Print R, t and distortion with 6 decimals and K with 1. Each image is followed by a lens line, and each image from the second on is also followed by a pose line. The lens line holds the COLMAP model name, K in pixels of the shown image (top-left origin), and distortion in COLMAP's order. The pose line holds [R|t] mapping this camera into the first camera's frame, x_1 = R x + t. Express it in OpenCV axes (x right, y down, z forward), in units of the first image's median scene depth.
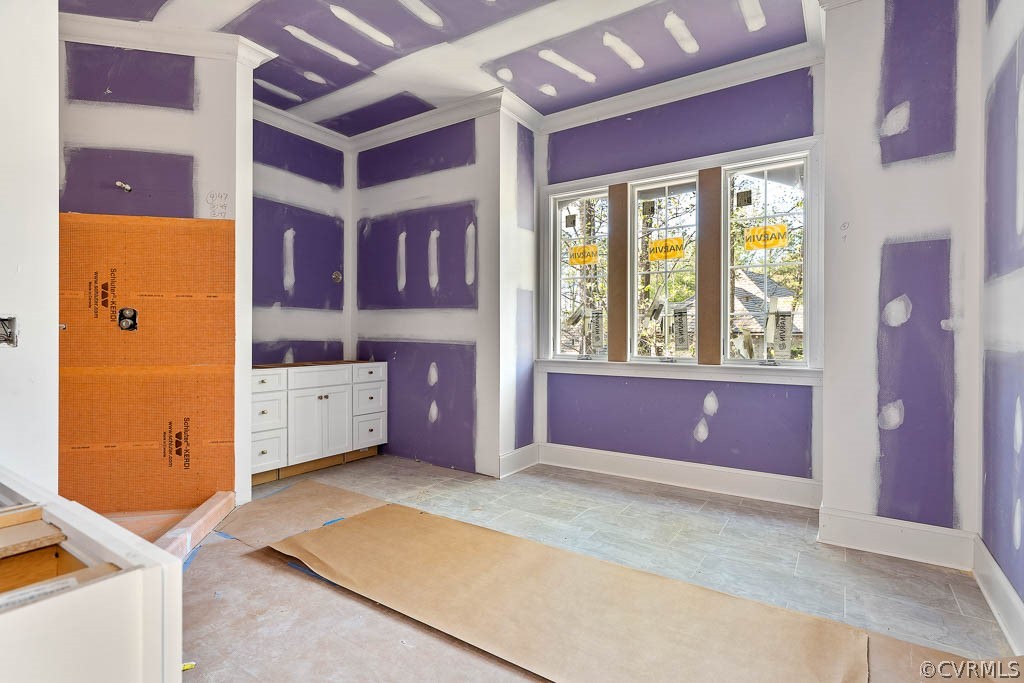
lens RADIAL K [[497.7, 0, 514.7], [0, 497.7, 336.7], [0, 0, 1]] dist [-0.000453, 0.000228]
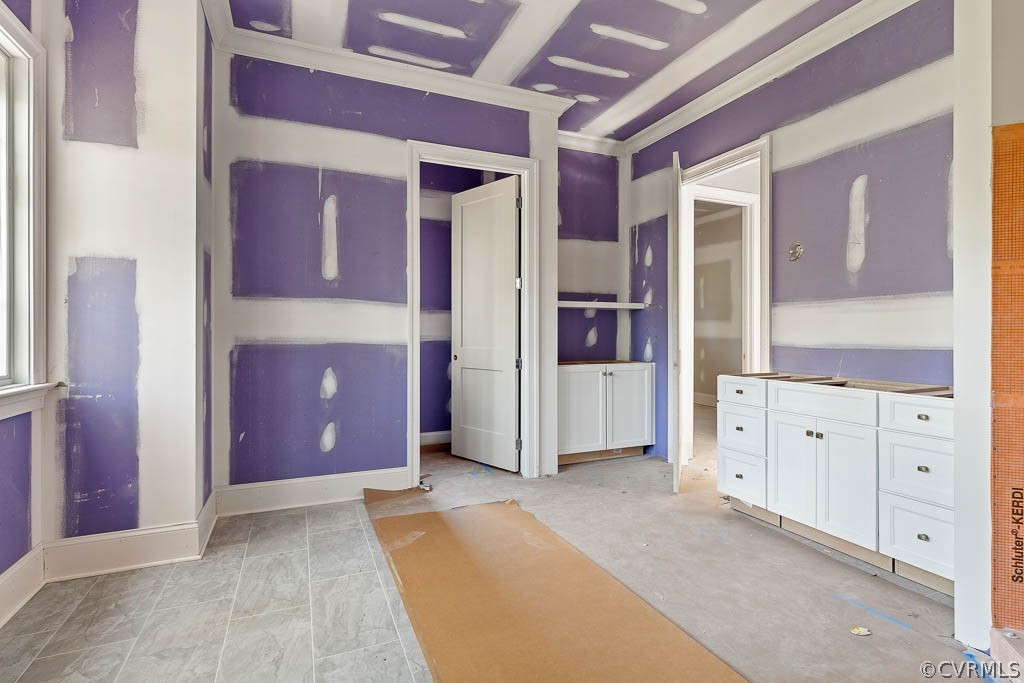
lens RADIAL K [[497.7, 0, 514.7], [0, 497.7, 336.7], [0, 0, 1]] dist [-0.000453, 0.000228]
pose [[-0.840992, -0.005787, 0.541017, -0.359191], [-0.001784, 0.999967, 0.007923, -0.008100], [-0.541045, 0.005698, -0.840974, 1.386361]]
